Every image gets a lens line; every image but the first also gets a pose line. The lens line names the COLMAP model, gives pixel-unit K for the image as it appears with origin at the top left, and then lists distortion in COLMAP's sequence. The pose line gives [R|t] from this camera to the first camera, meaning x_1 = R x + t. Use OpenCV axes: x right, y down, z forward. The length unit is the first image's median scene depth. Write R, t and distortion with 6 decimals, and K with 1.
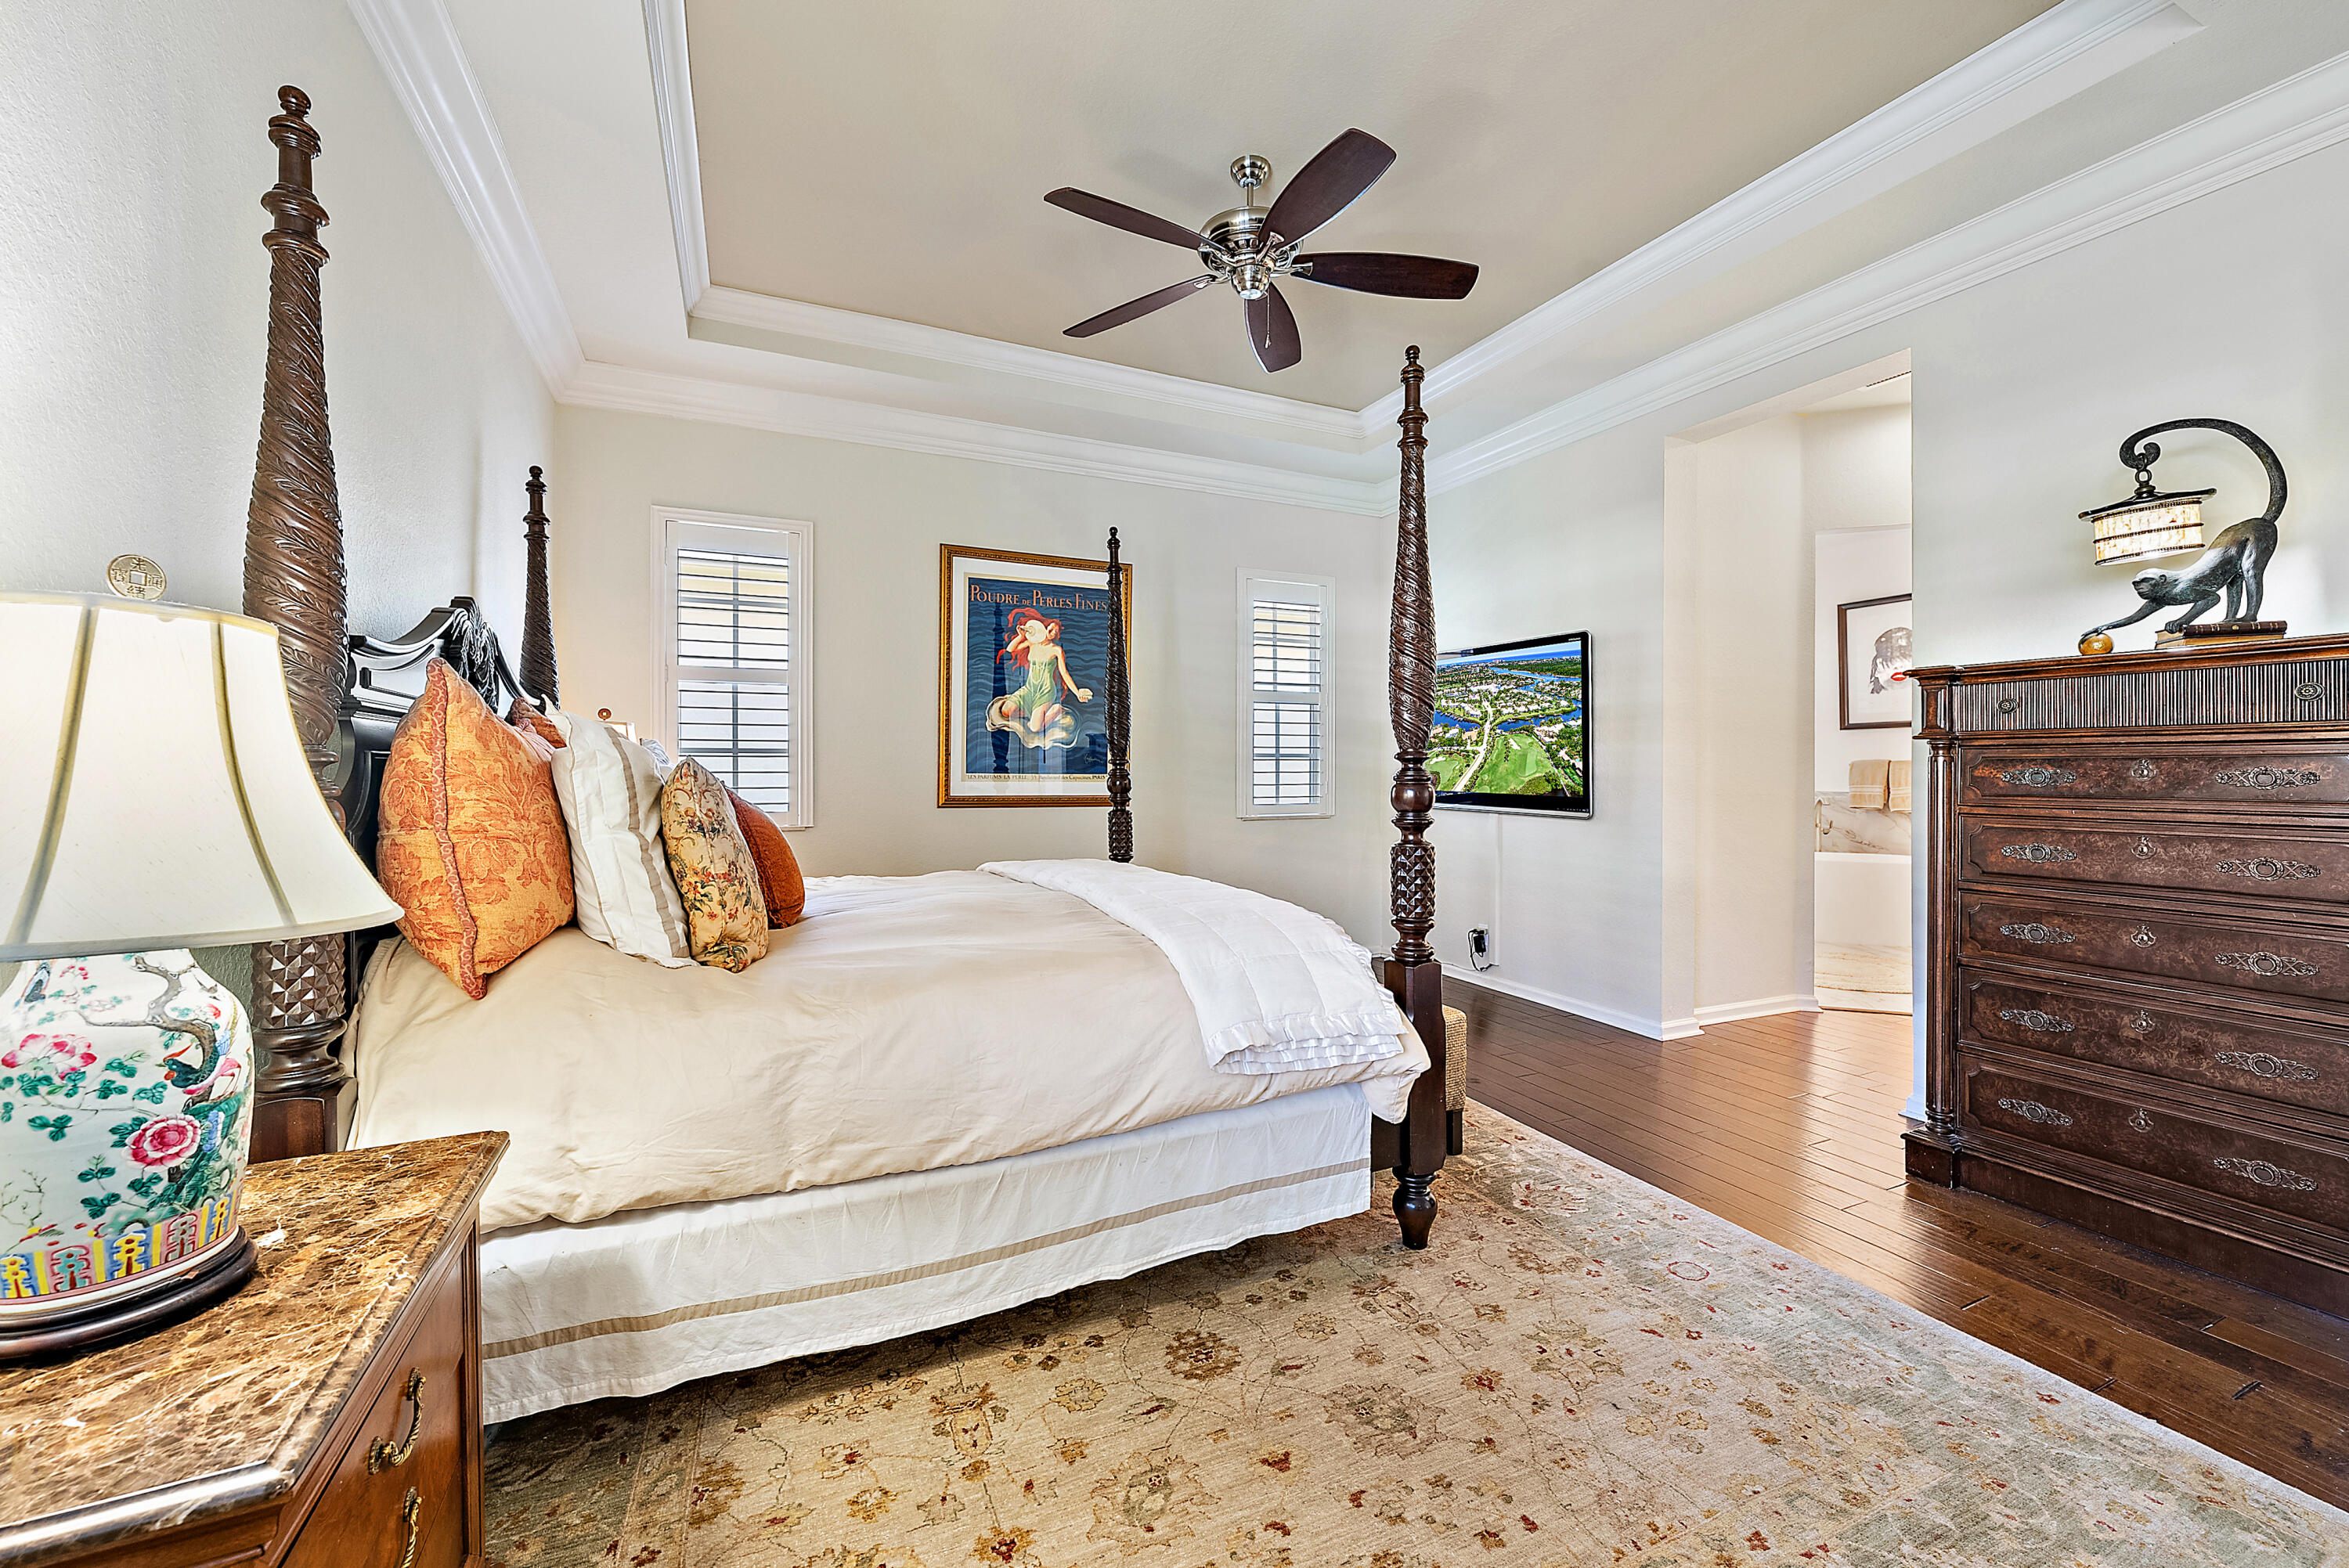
lens RADIAL K [[930.3, 0, 1184.9], [0, 930.3, 773.5], [0, 0, 1]] dist [-0.003844, -0.000035]
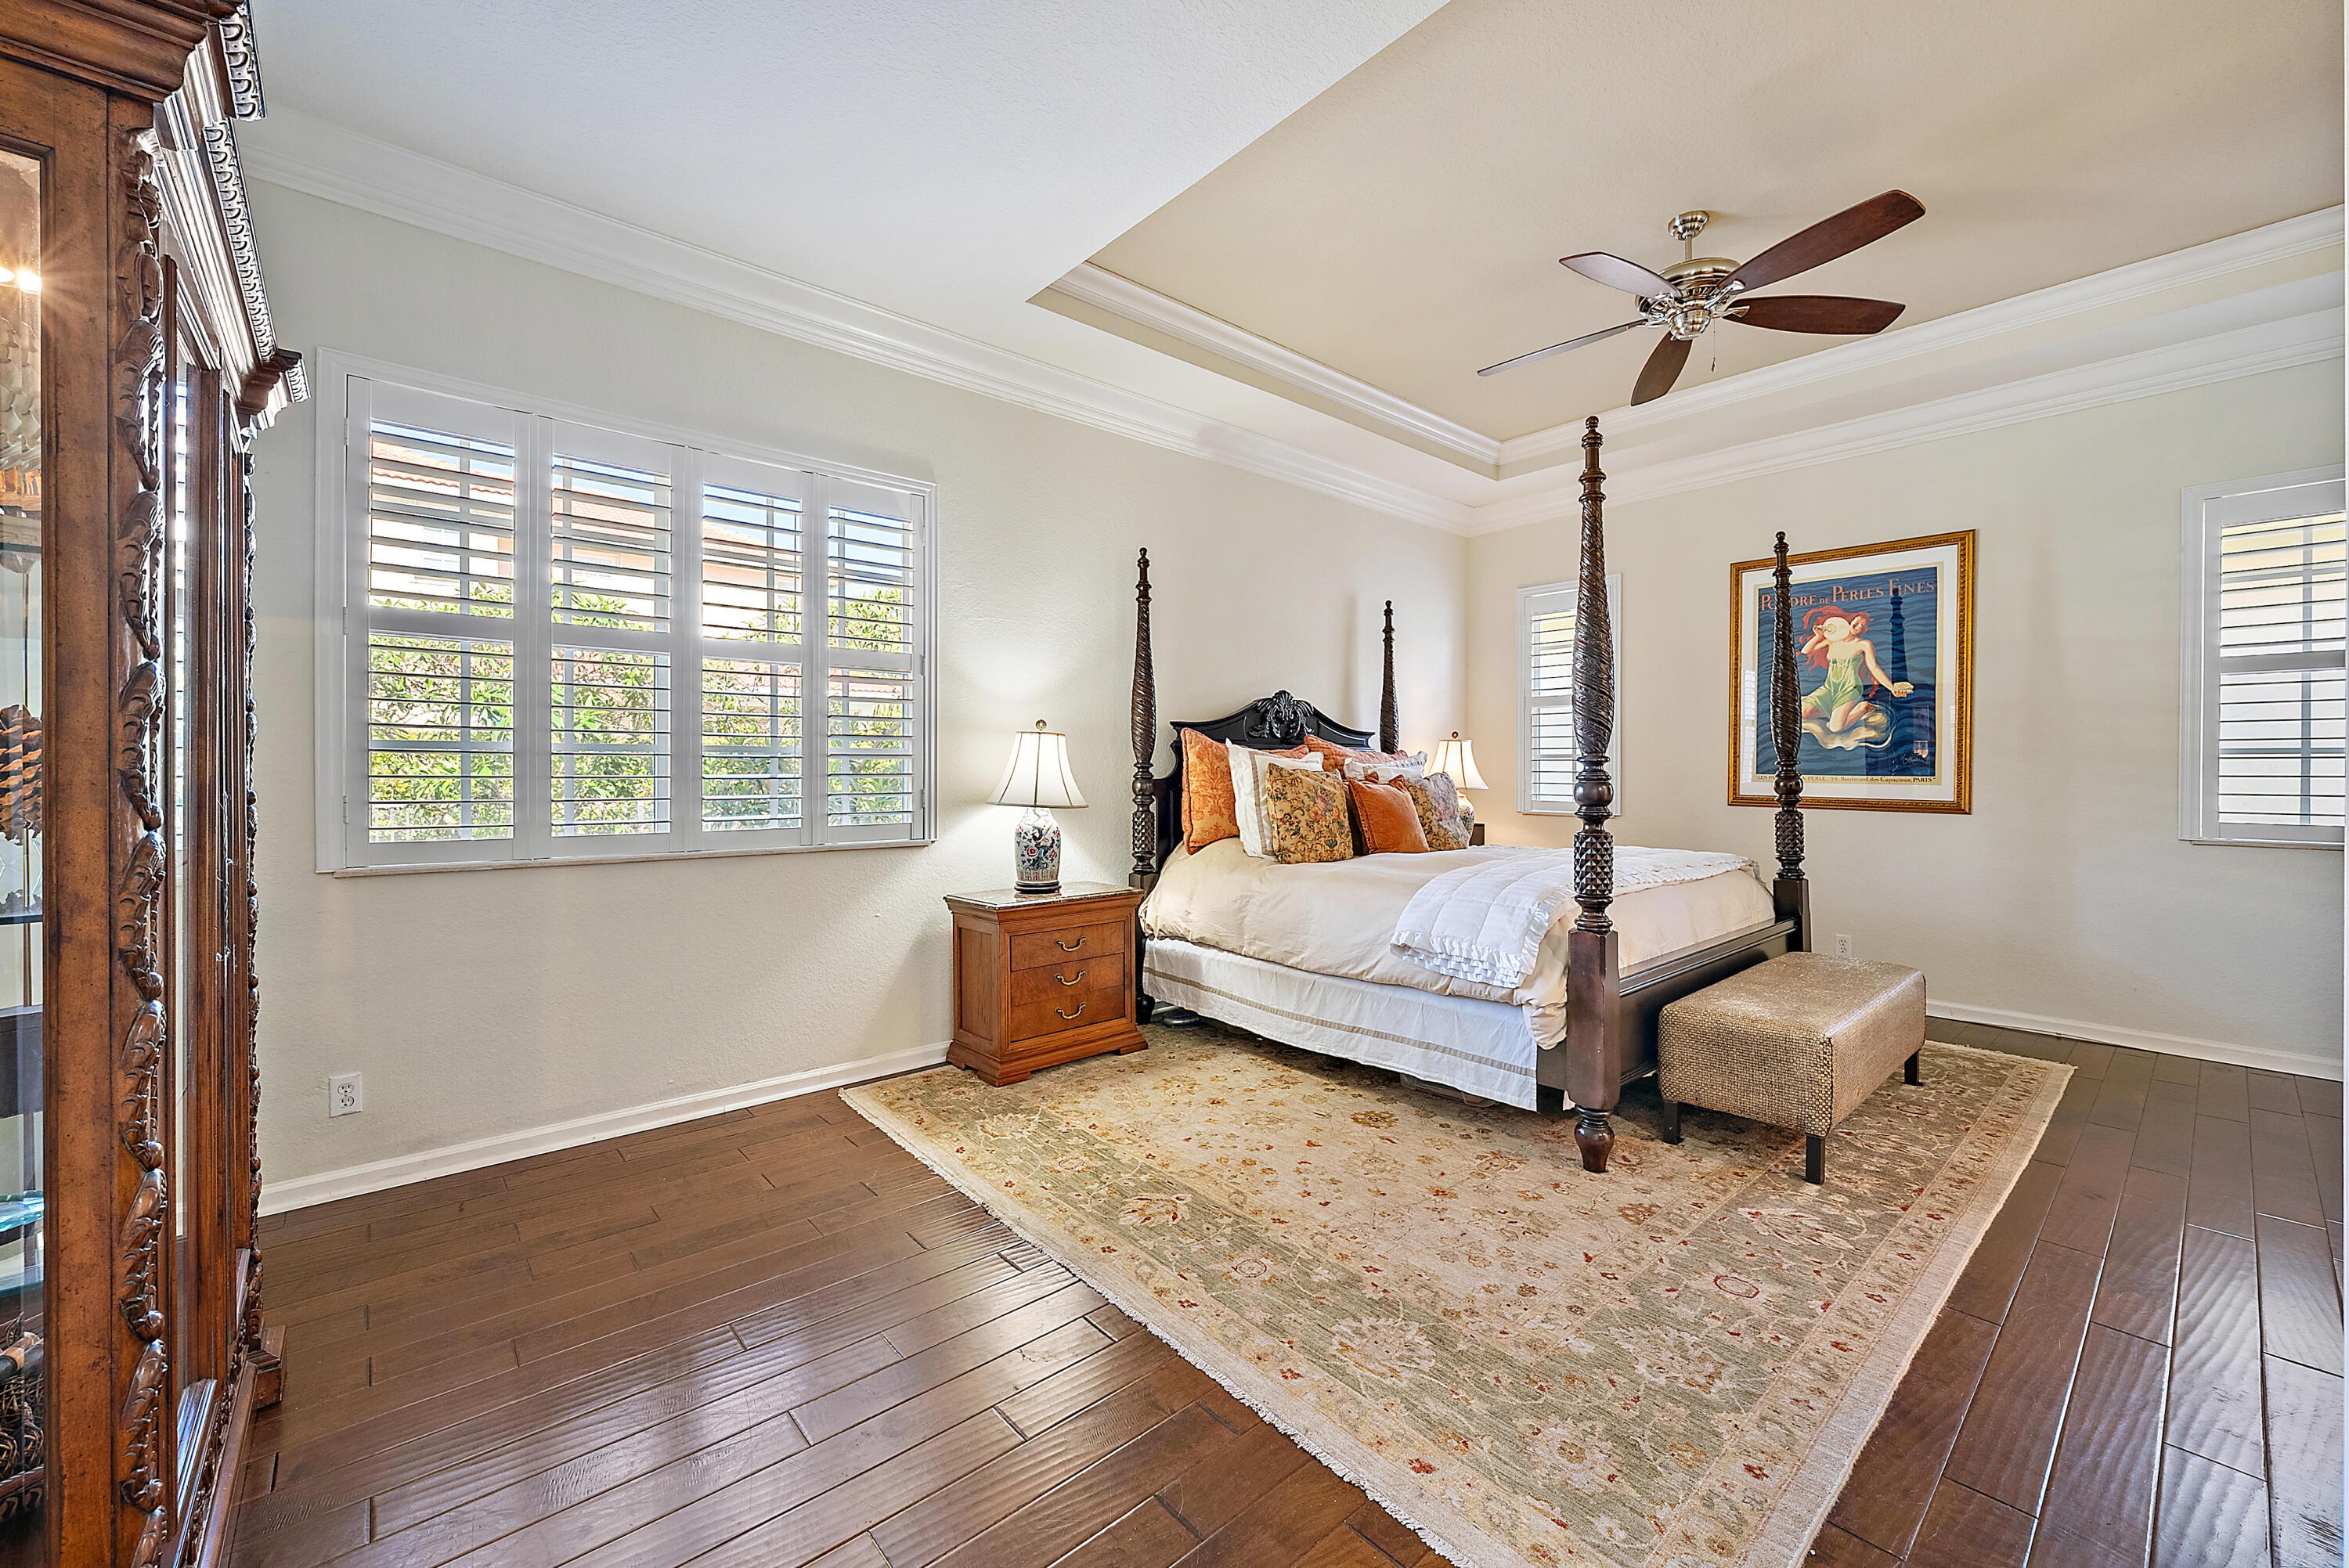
lens RADIAL K [[930.3, 0, 1187.6], [0, 930.3, 778.8], [0, 0, 1]] dist [-0.003844, -0.000035]
pose [[0.282814, 0.011864, -0.959101, 1.419761], [-0.006391, 0.999925, 0.010484, -0.004291], [0.959153, 0.003164, 0.282869, 0.184667]]
